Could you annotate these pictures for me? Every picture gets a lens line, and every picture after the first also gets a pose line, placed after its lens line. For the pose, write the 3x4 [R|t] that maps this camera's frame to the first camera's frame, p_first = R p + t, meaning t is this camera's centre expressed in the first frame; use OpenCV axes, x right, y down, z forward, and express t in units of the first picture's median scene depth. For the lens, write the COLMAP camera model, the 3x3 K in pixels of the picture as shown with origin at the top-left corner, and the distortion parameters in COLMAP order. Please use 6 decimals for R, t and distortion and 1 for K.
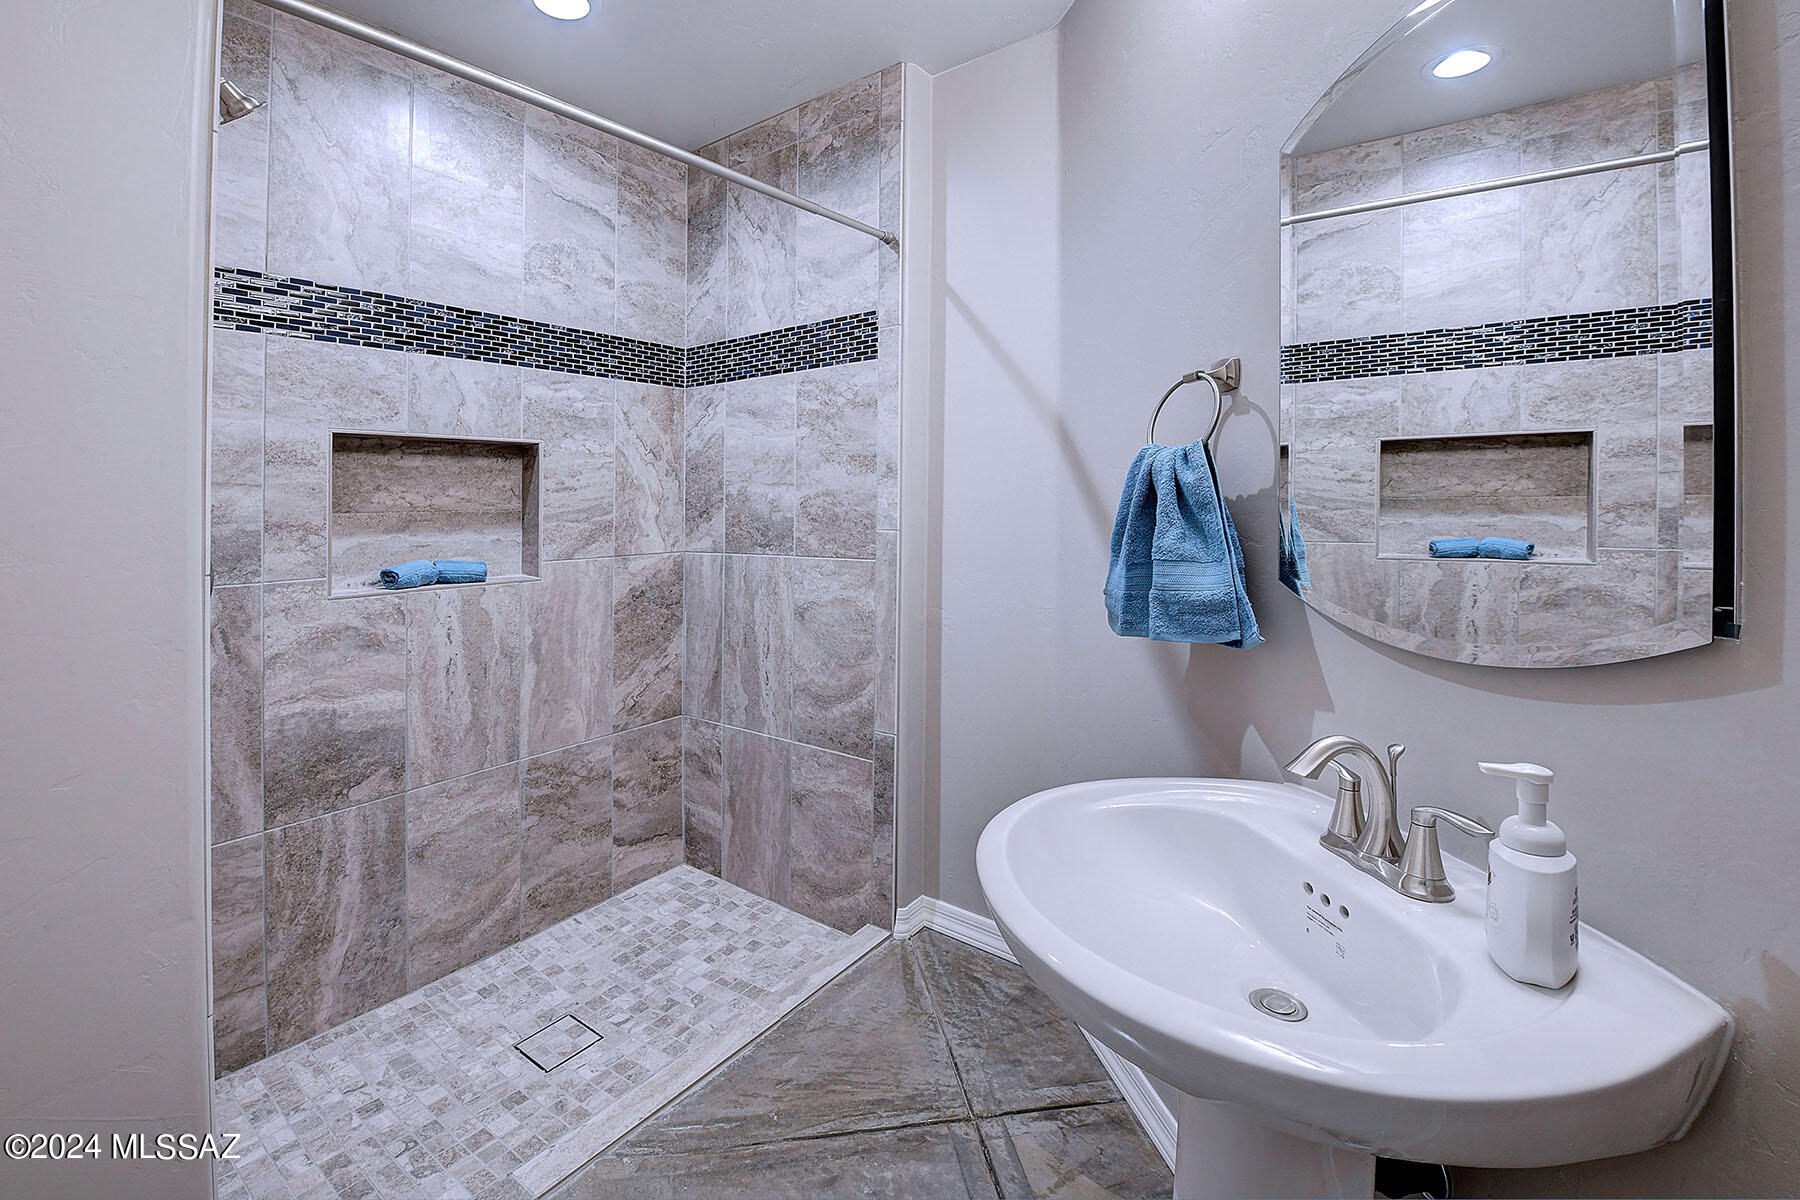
lens RADIAL K [[723.4, 0, 896.8], [0, 723.4, 617.8], [0, 0, 1]] dist [-0.023021, -0.000159]
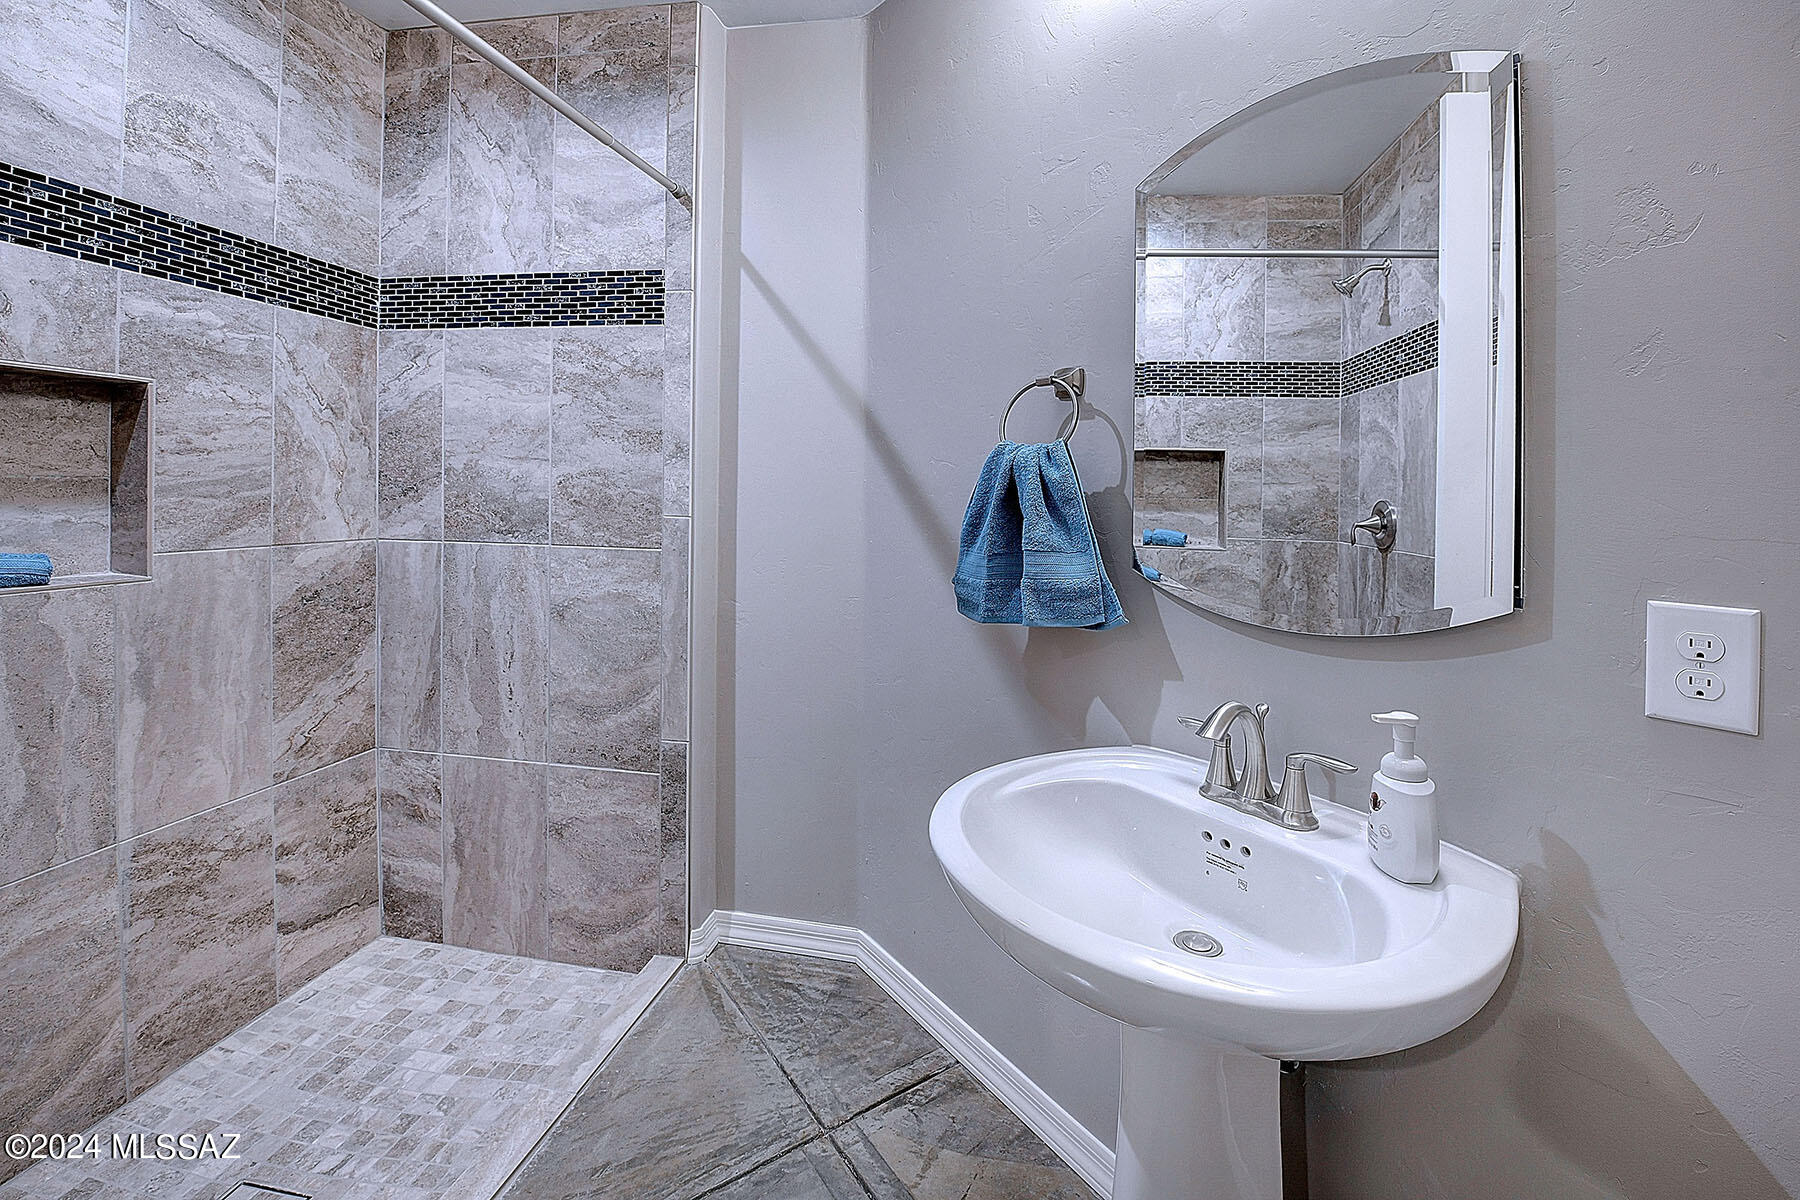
lens RADIAL K [[704.3, 0, 900.0], [0, 704.3, 600.0], [0, 0, 1]] dist [-0.025625, 0.000091]
pose [[0.891470, -0.035233, 0.451707, -0.154326], [0.036273, 0.999322, 0.006361, -0.011710], [-0.451625, 0.010714, 0.892144, 0.090191]]
